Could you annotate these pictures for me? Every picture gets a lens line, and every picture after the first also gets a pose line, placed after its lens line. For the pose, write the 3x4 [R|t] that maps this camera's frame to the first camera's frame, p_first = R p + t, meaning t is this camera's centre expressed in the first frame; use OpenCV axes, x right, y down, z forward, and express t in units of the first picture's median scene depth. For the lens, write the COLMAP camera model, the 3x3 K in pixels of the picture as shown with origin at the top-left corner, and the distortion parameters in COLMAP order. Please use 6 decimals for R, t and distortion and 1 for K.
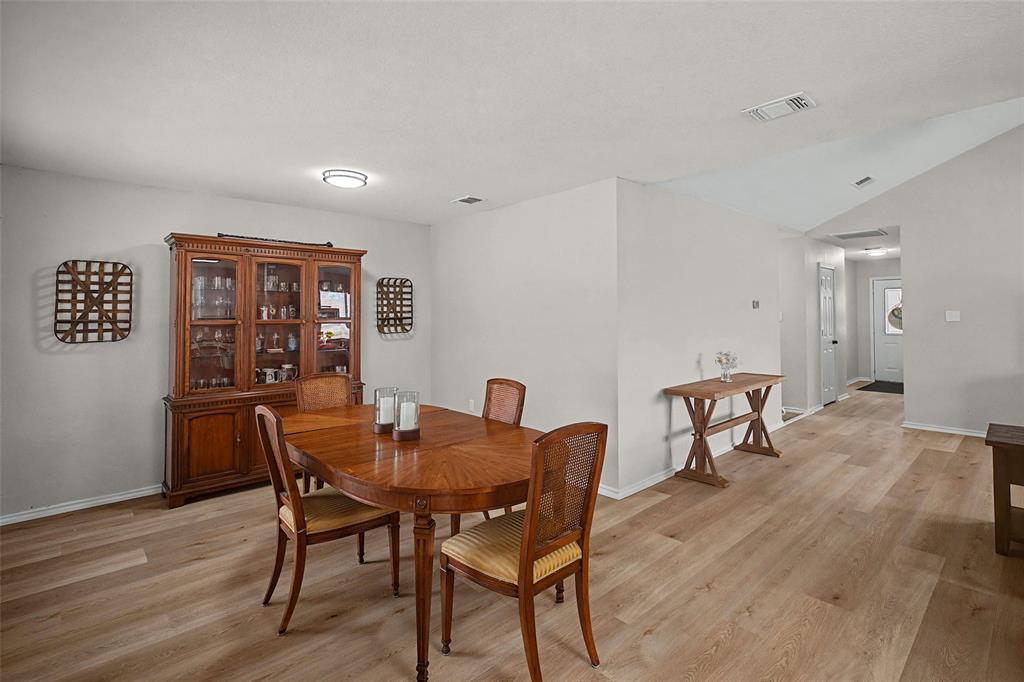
lens RADIAL K [[449.2, 0, 514.0], [0, 449.2, 329.8], [0, 0, 1]] dist [-0.000833, -0.000208]
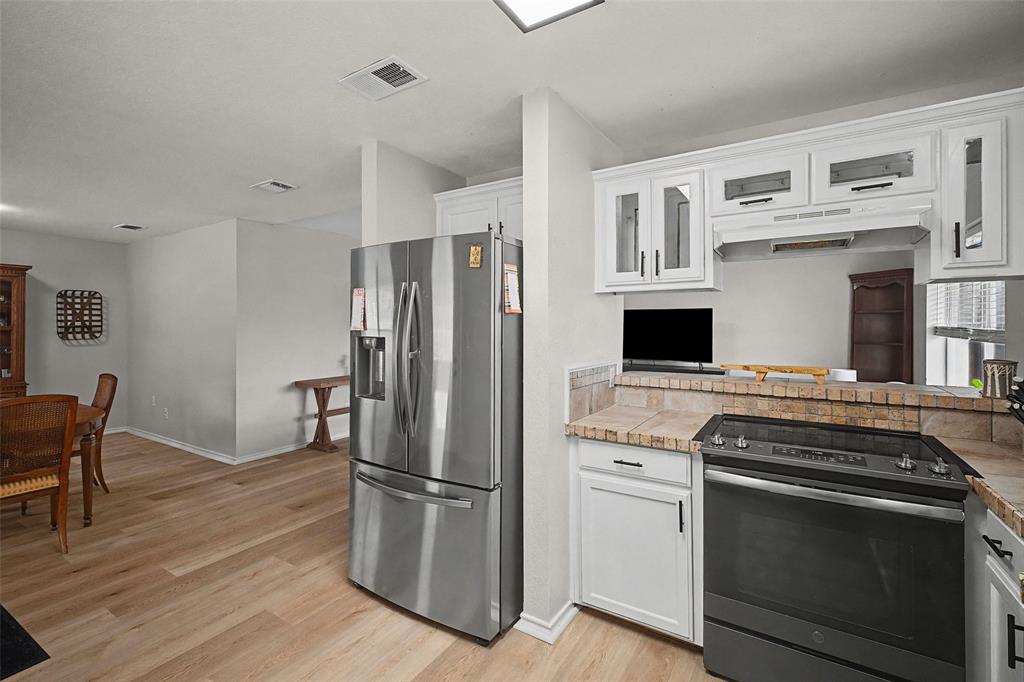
lens RADIAL K [[444.8, 0, 512.0], [0, 444.8, 341.0], [0, 0, 1]] dist [-0.000215, 0.000266]
pose [[0.973794, -0.002194, 0.227422, 0.535733], [0.001853, 0.999997, 0.001715, 0.011162], [-0.227425, -0.001249, 0.973795, -0.329247]]
